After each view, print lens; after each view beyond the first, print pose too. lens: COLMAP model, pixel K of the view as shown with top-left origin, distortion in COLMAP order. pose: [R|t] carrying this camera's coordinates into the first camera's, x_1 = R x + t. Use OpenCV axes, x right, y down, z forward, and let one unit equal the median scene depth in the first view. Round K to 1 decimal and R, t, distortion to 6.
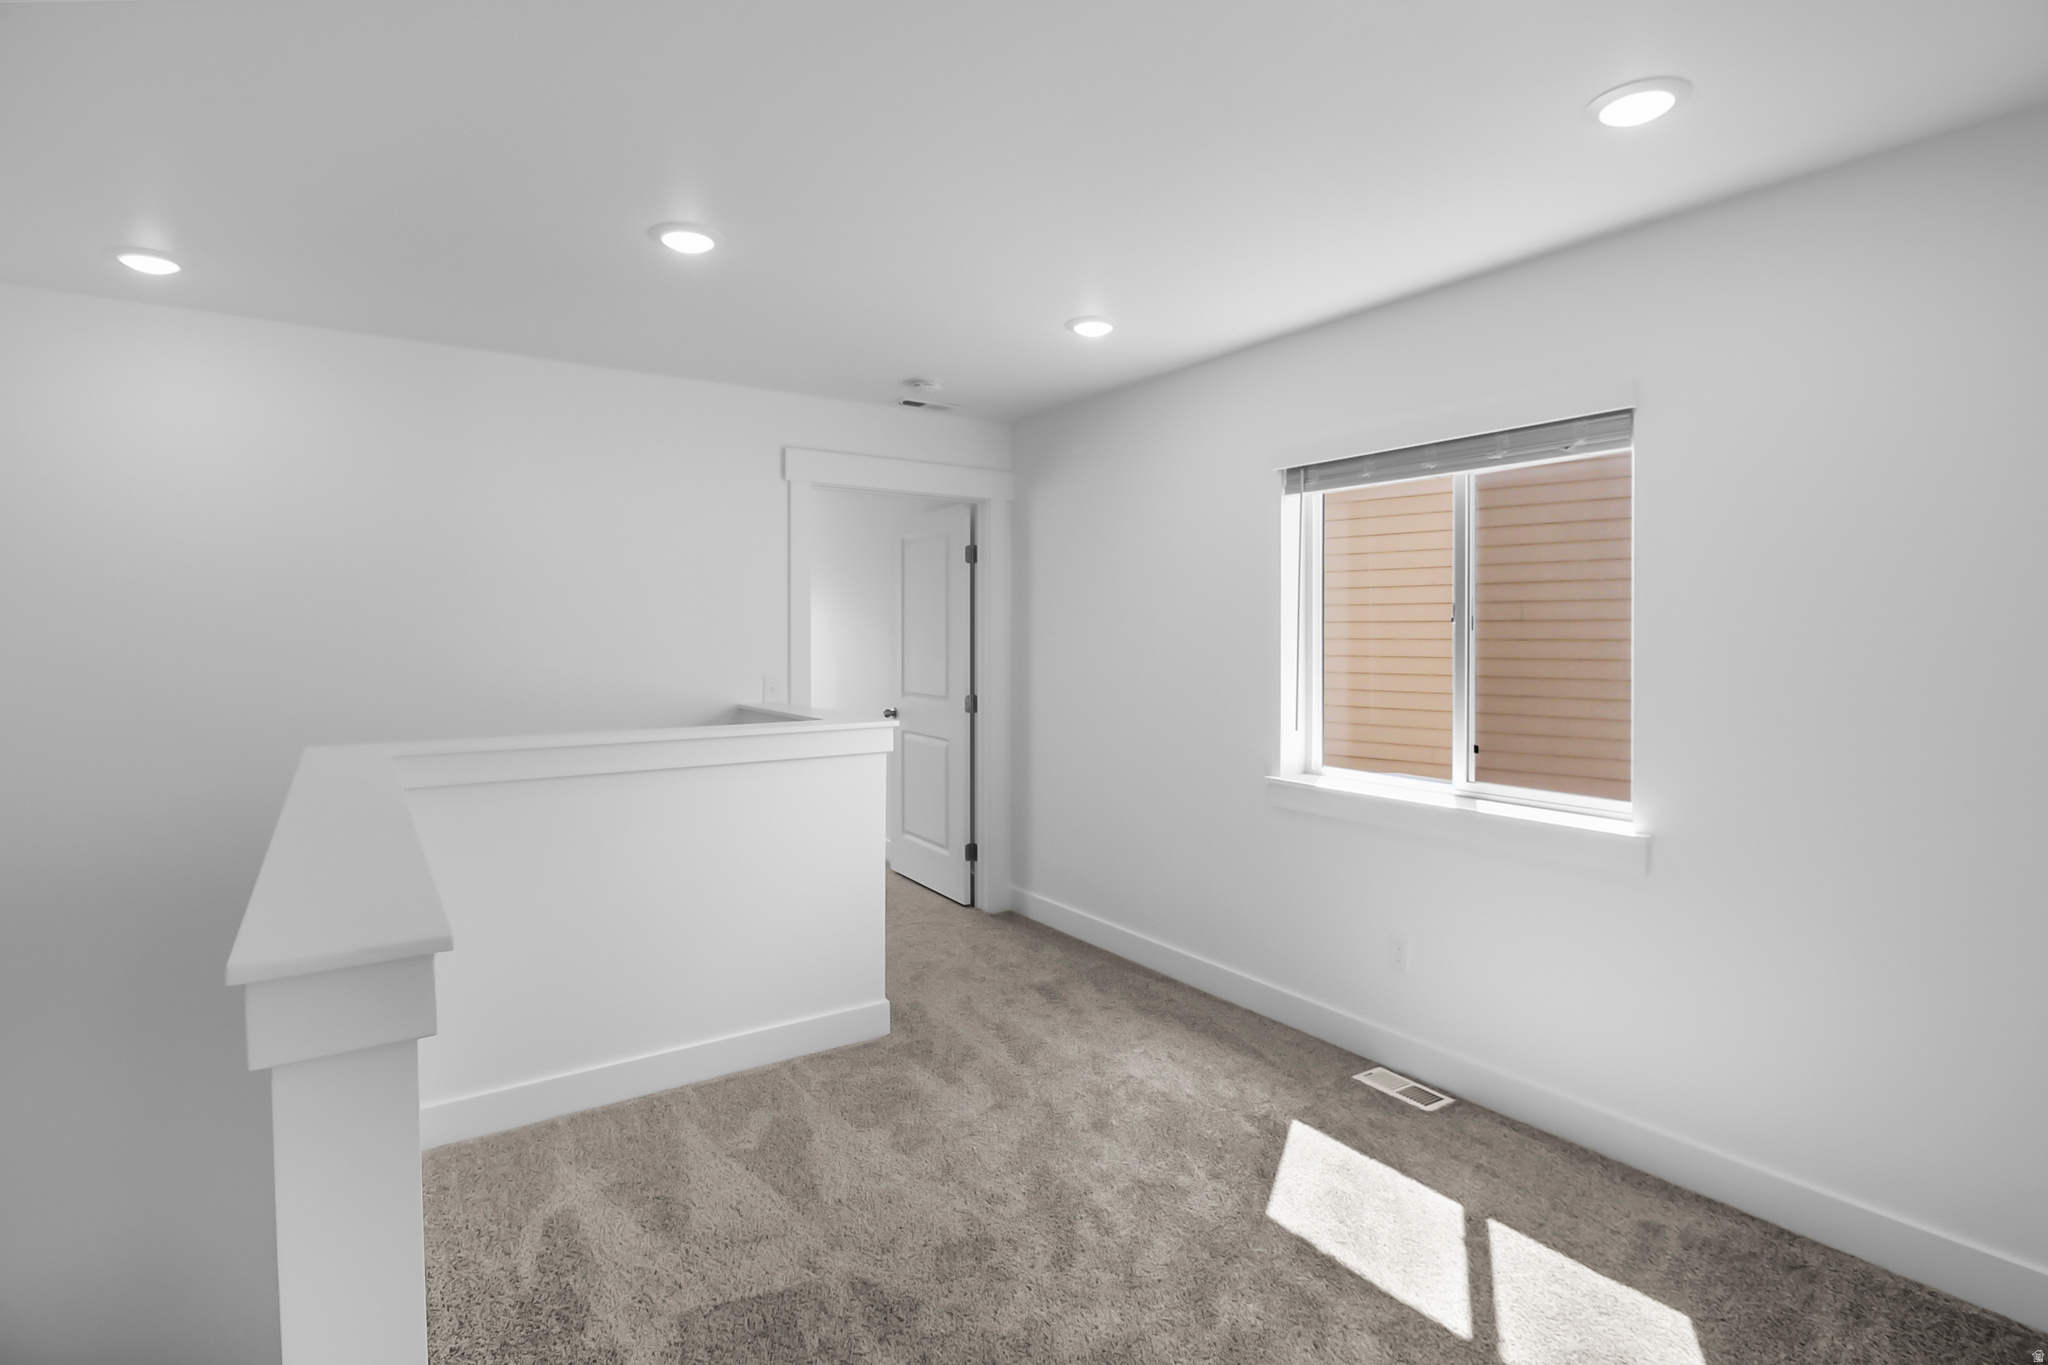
lens RADIAL K [[977.5, 0, 1024.8], [0, 977.5, 634.3], [0, 0, 1]] dist [0.000233, -0.000368]
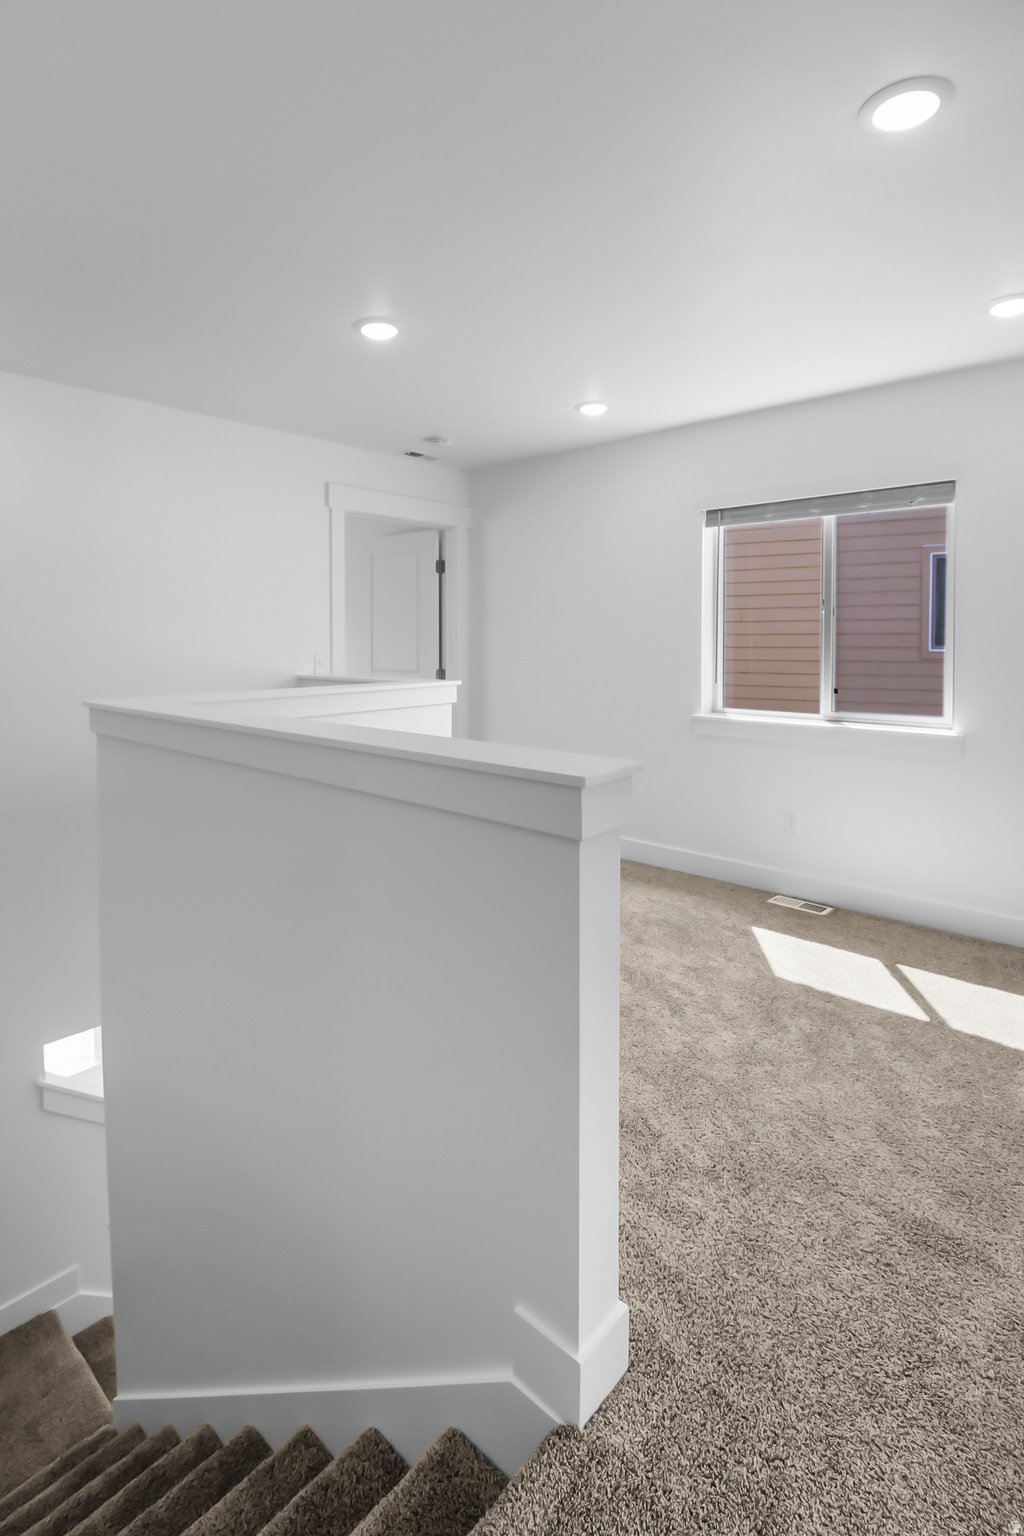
lens RADIAL K [[733.1, 0, 515.0], [0, 733.1, 646.8], [0, 0, 1]] dist [0.000233, -0.000368]
pose [[0.978392, -0.007826, 0.206609, -0.298004], [0.003665, 0.999783, 0.020515, 0.019449], [-0.206724, -0.019315, 0.978209, -0.056964]]
